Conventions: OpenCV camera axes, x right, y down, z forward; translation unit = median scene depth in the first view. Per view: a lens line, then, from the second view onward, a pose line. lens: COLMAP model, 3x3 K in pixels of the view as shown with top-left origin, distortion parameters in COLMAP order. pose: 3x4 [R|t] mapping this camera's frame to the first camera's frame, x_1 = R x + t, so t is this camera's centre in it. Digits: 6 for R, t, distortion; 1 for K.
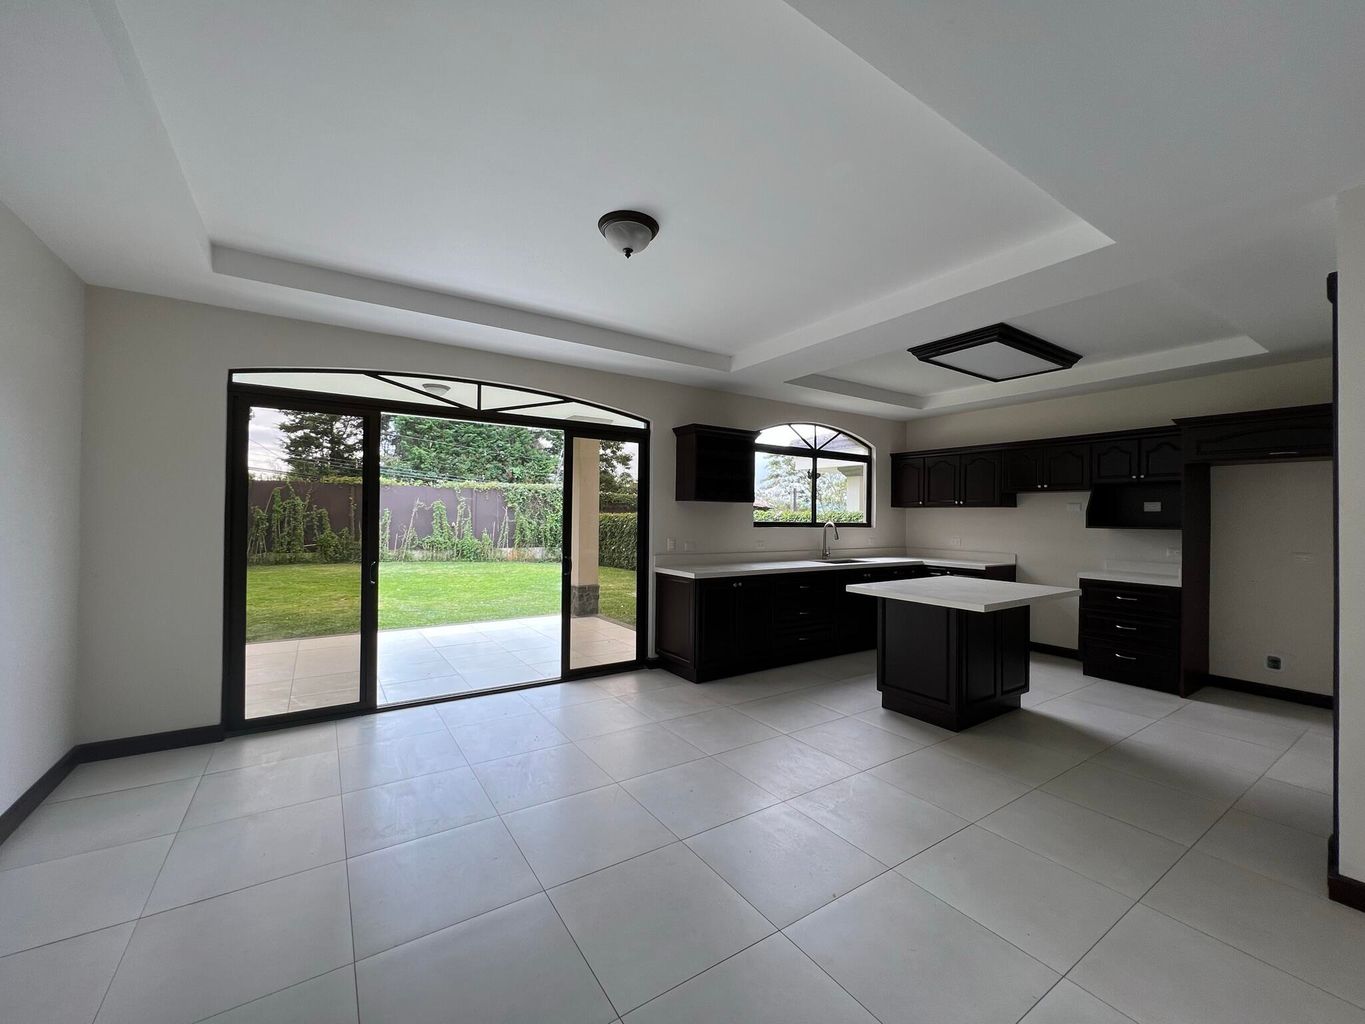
lens RADIAL K [[548.9, 0, 676.9], [0, 548.9, 510.7], [0, 0, 1]] dist [-0.000832, -0.000088]
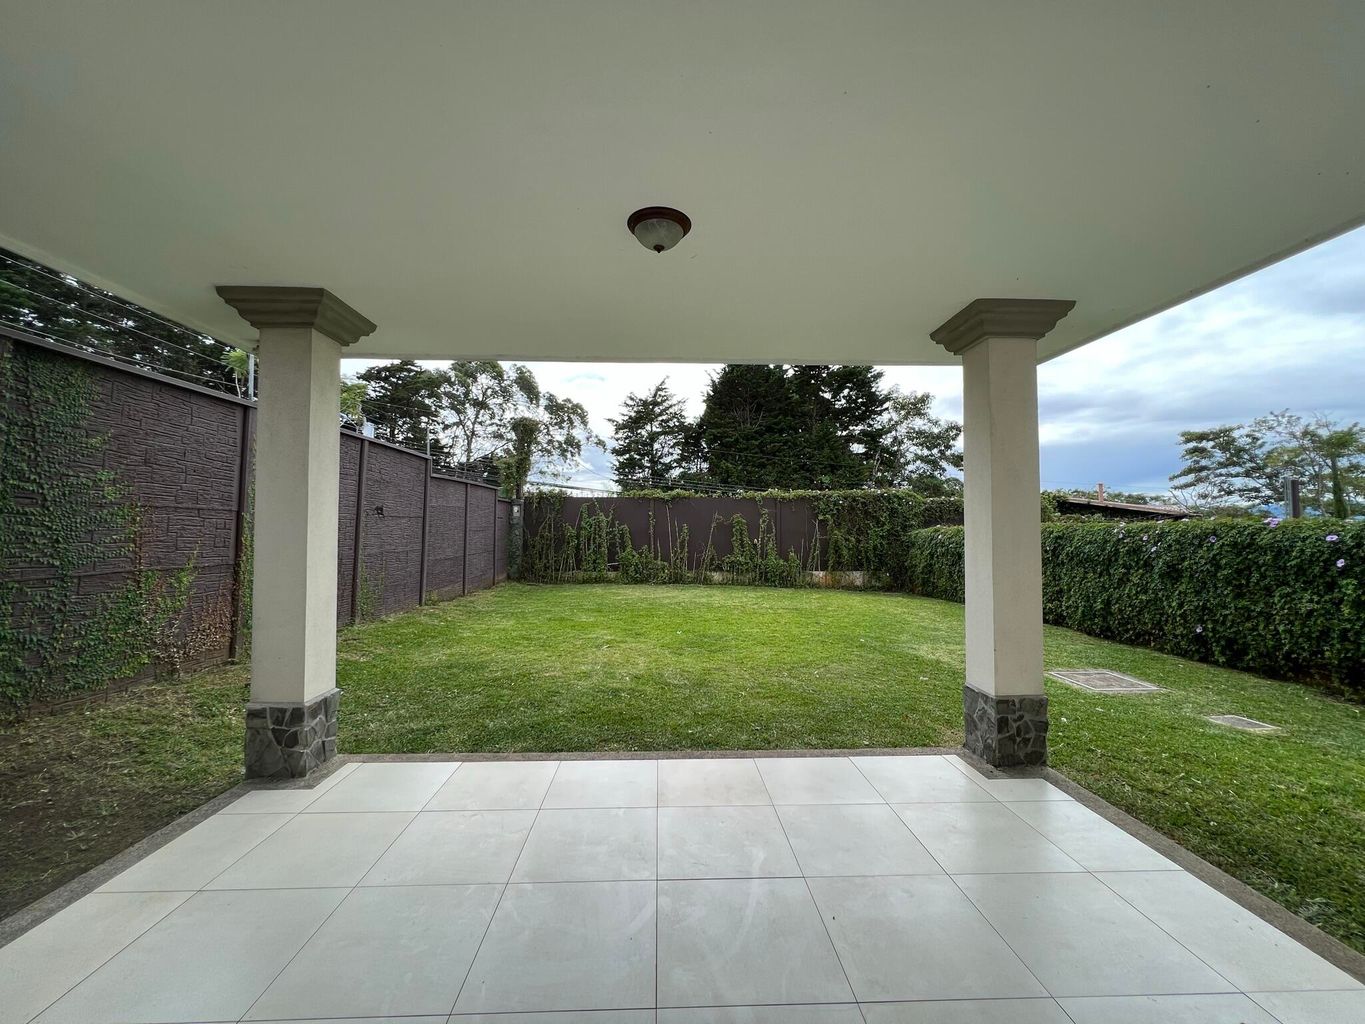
lens RADIAL K [[548.7, 0, 678.1], [0, 548.7, 508.7], [0, 0, 1]] dist [0.000557, -0.000283]
pose [[0.855367, -0.028362, -0.517245, -0.042344], [0.013297, 0.999373, -0.032810, 0.000321], [0.517851, 0.021187, 0.855208, 0.128251]]
